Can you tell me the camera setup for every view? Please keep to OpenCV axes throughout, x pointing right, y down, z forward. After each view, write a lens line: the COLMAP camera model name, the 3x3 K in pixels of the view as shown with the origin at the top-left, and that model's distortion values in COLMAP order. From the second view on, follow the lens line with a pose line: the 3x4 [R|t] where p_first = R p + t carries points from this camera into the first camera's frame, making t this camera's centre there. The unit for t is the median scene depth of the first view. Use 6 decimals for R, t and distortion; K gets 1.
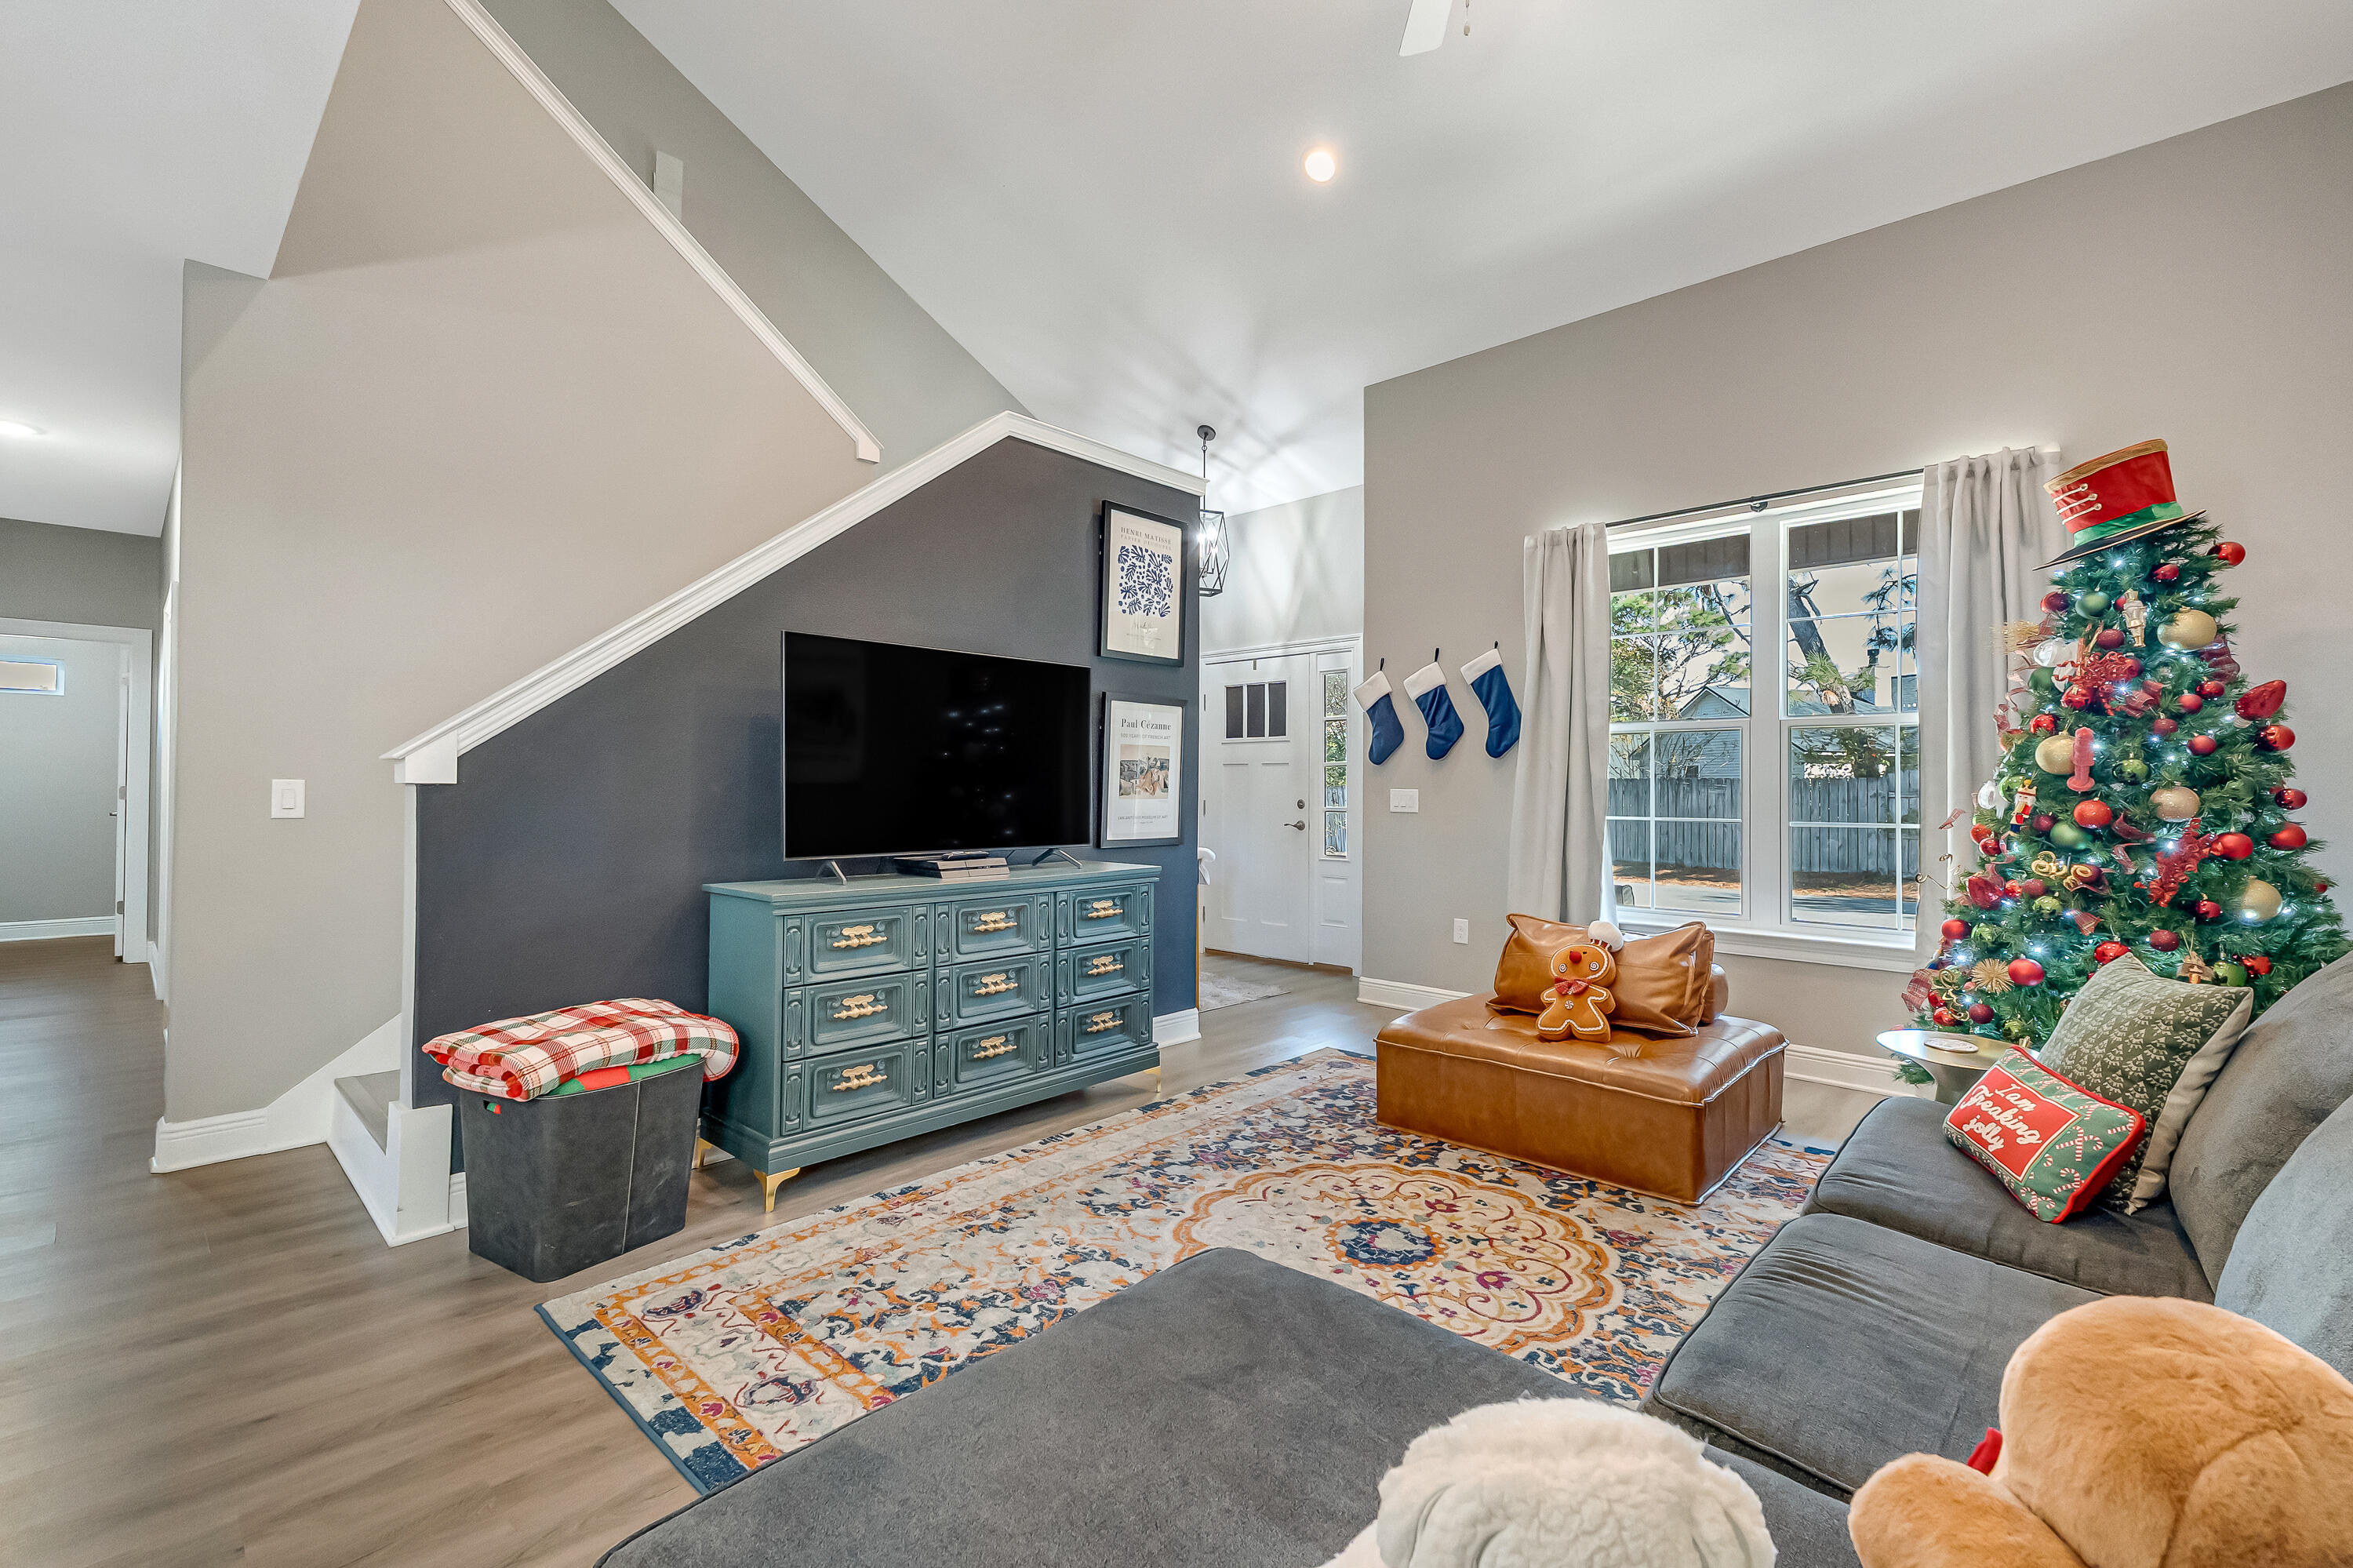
lens RADIAL K [[991.8, 0, 1198.2], [0, 991.8, 790.6], [0, 0, 1]] dist [0.000351, 0.000041]
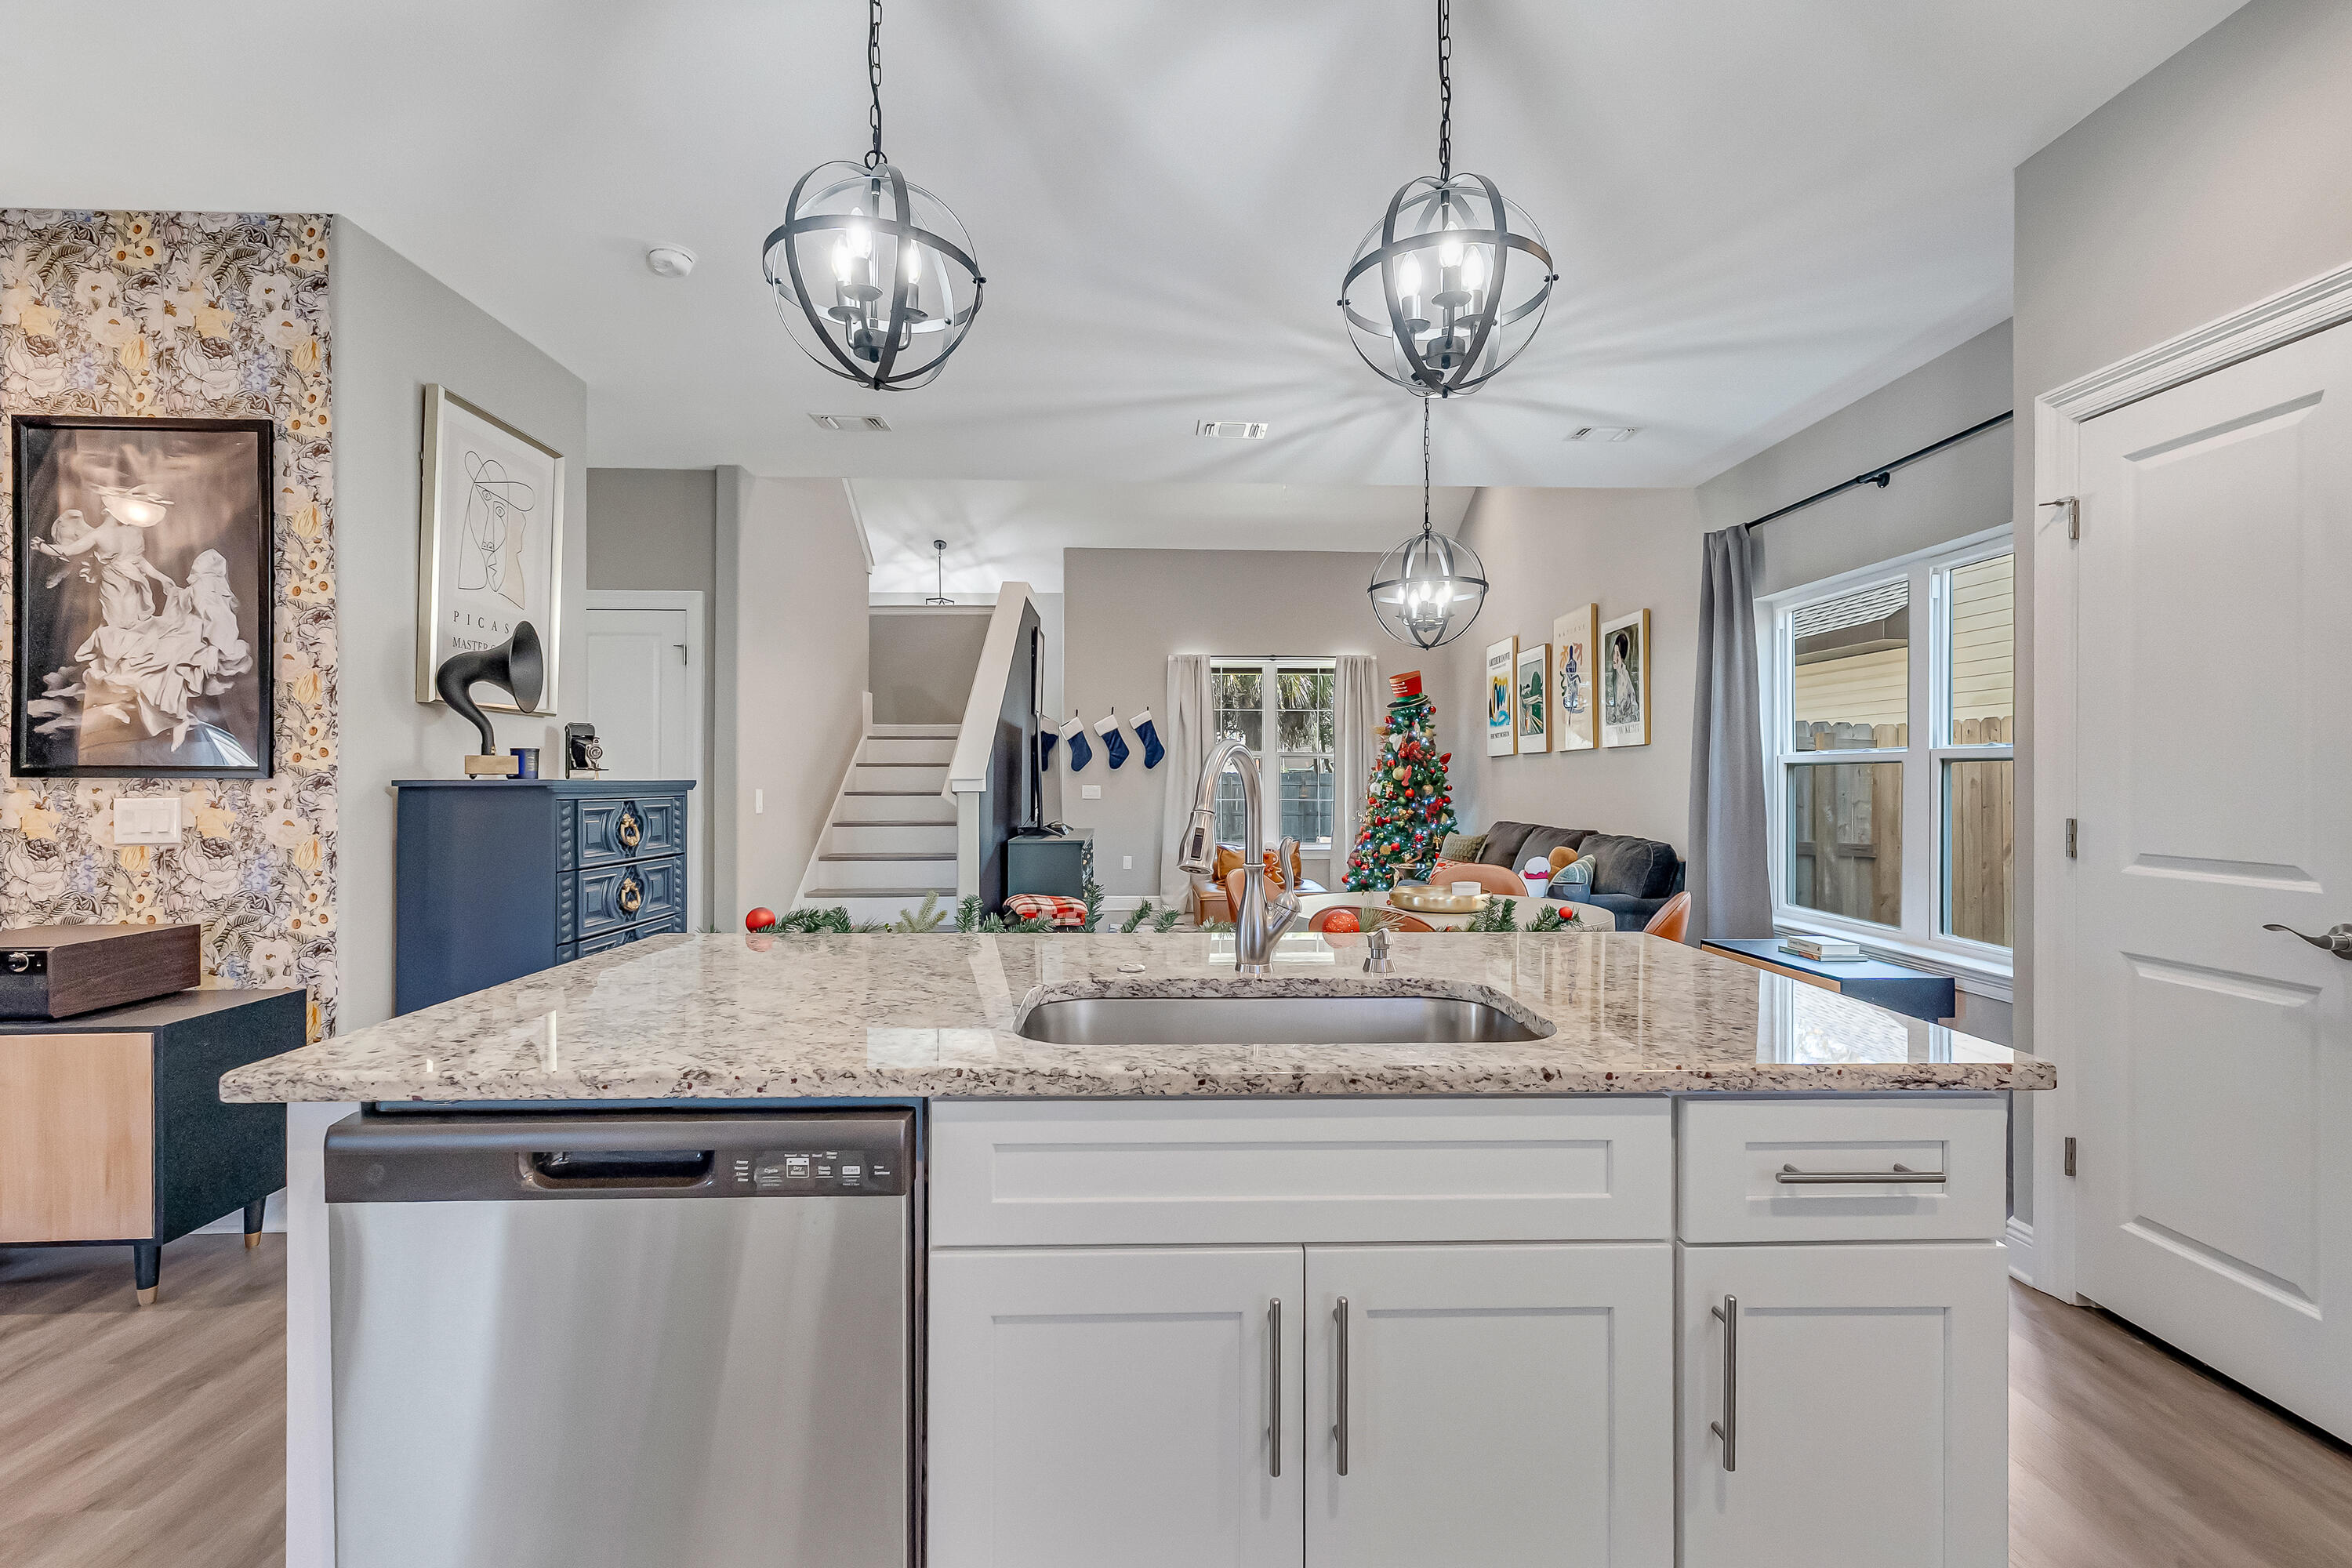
lens RADIAL K [[1034.7, 0, 1176.0], [0, 1034.7, 784.0], [0, 0, 1]] dist [0.000846, 0.000113]
pose [[0.719646, -0.008645, 0.694288, -1.673026], [0.004551, 0.999960, 0.007734, -0.030760], [-0.694327, -0.002406, 0.719656, -0.726946]]
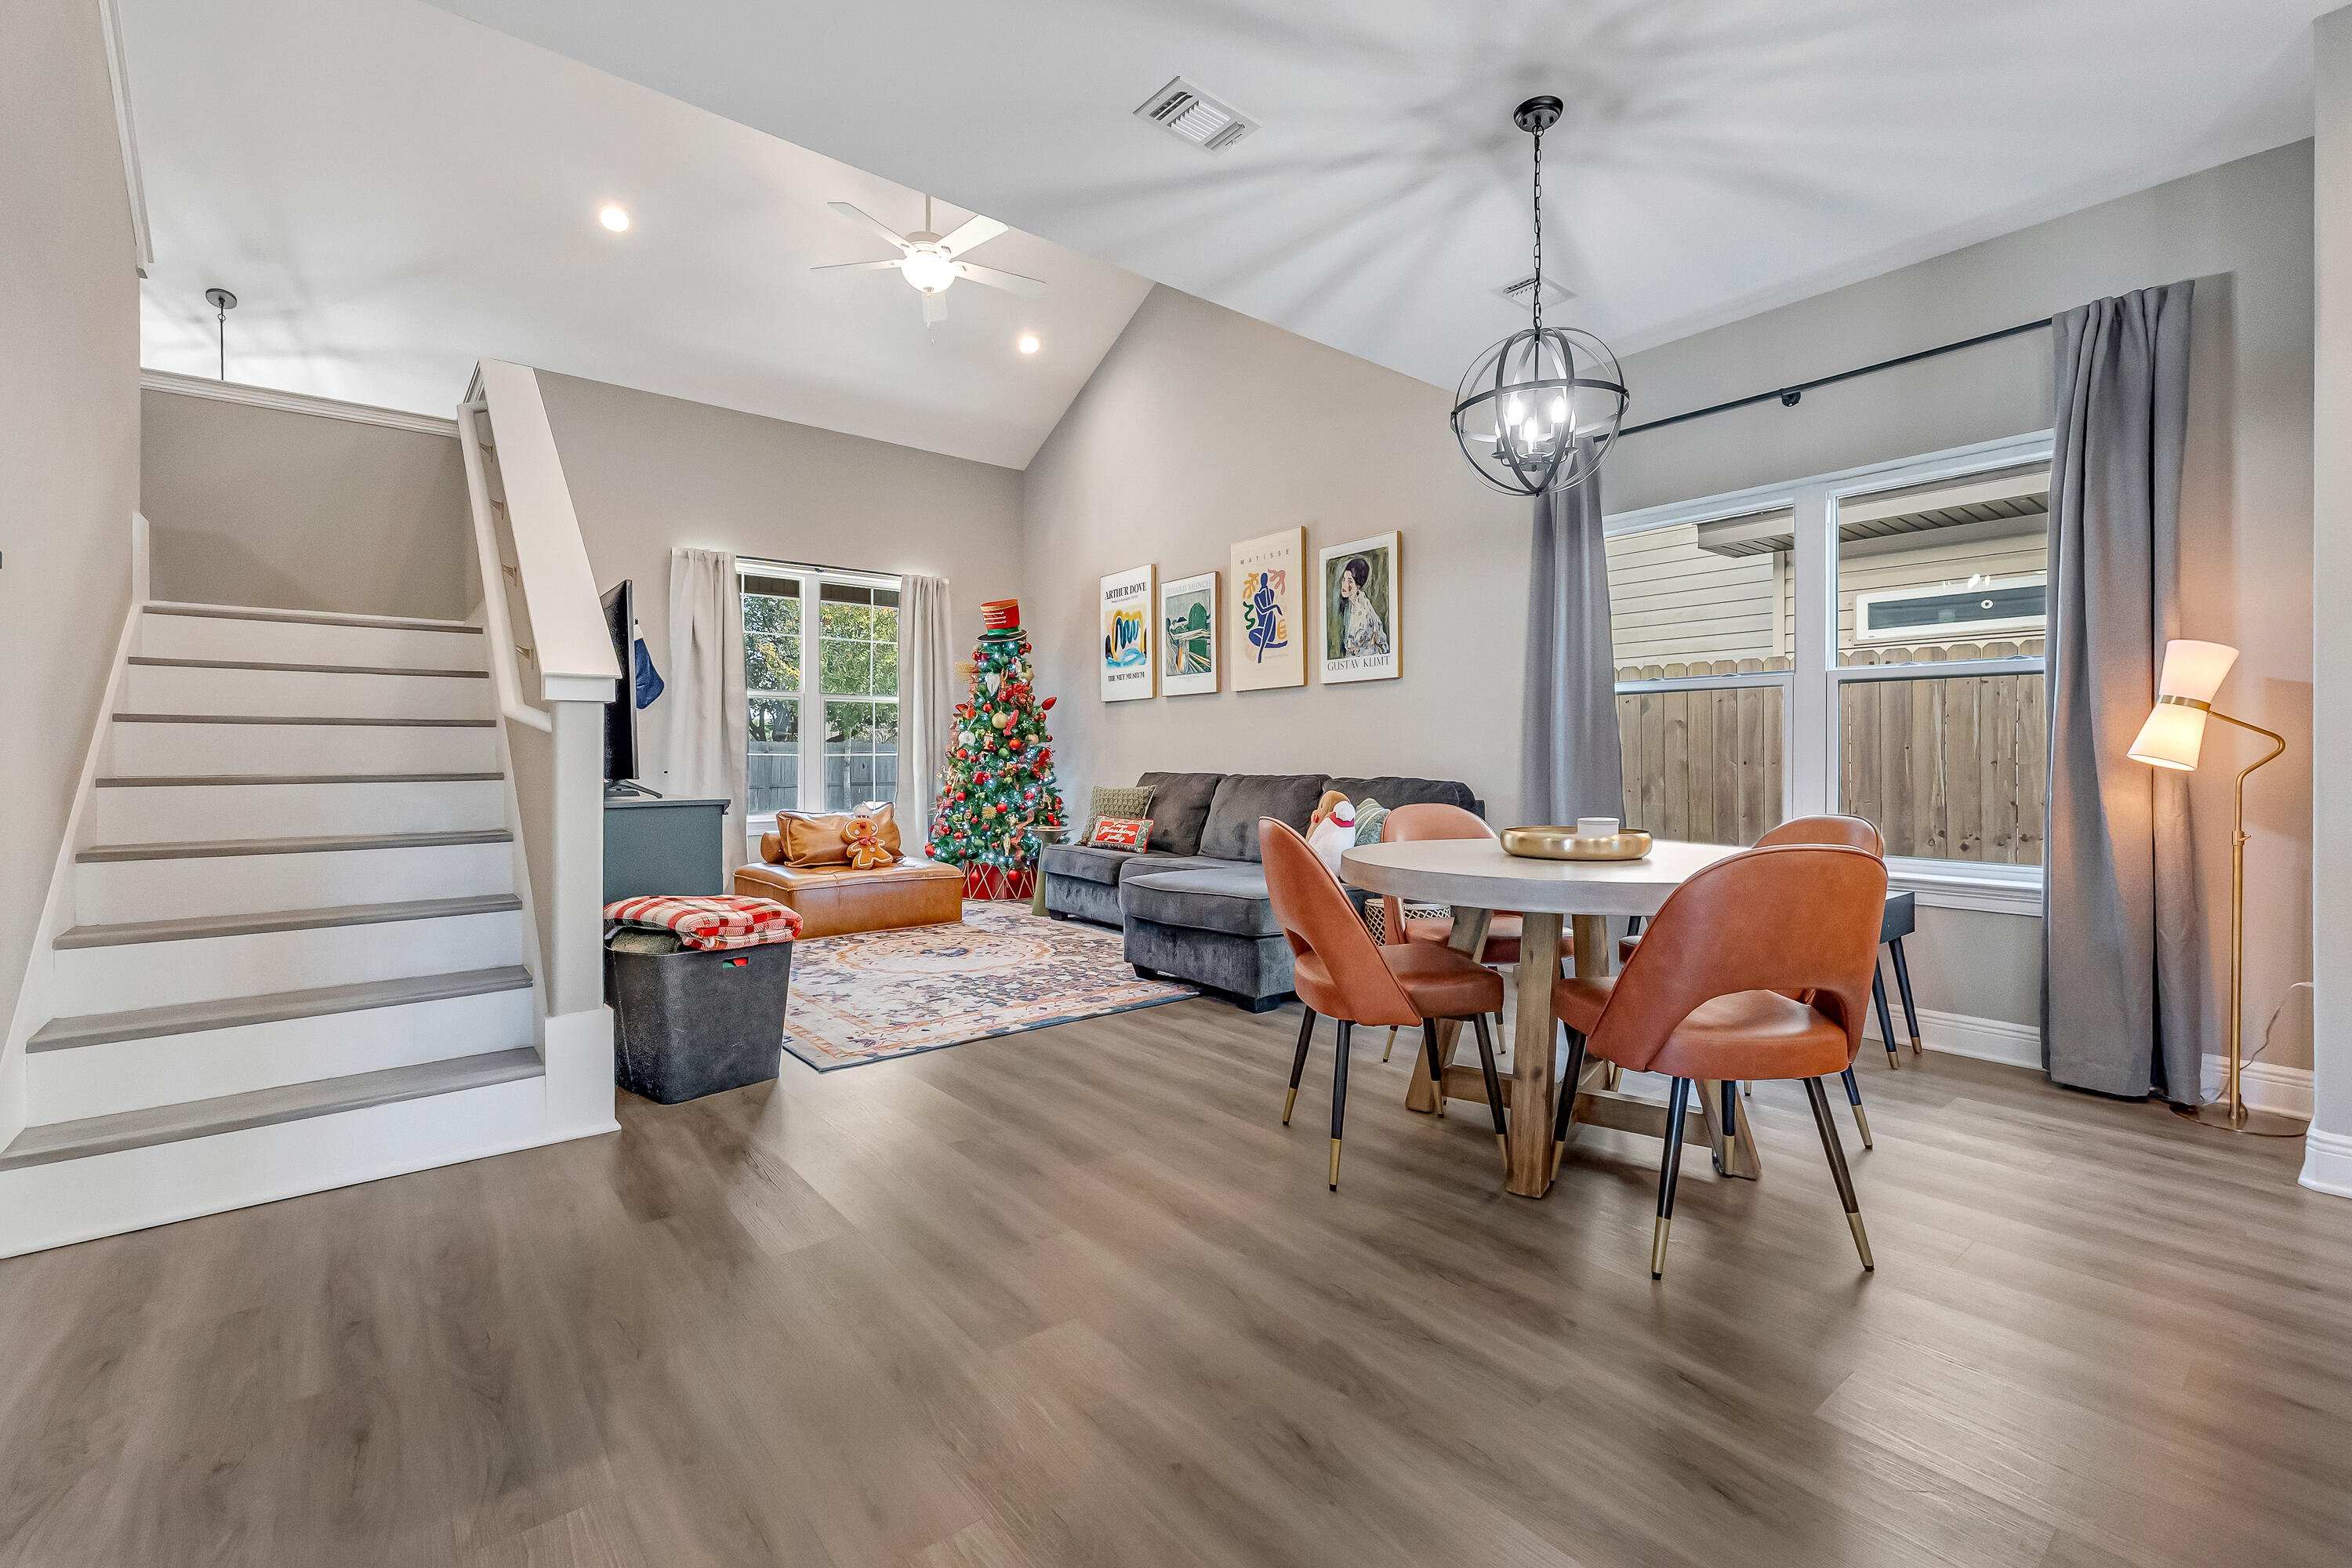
lens RADIAL K [[1024.4, 0, 1189.8], [0, 1024.4, 759.9], [0, 0, 1]] dist [0.001280, 0.000546]
pose [[0.144259, -0.007862, 0.989509, -1.500201], [0.001755, 0.999969, 0.007689, 0.040764], [-0.989538, 0.000627, 0.144269, 0.156554]]
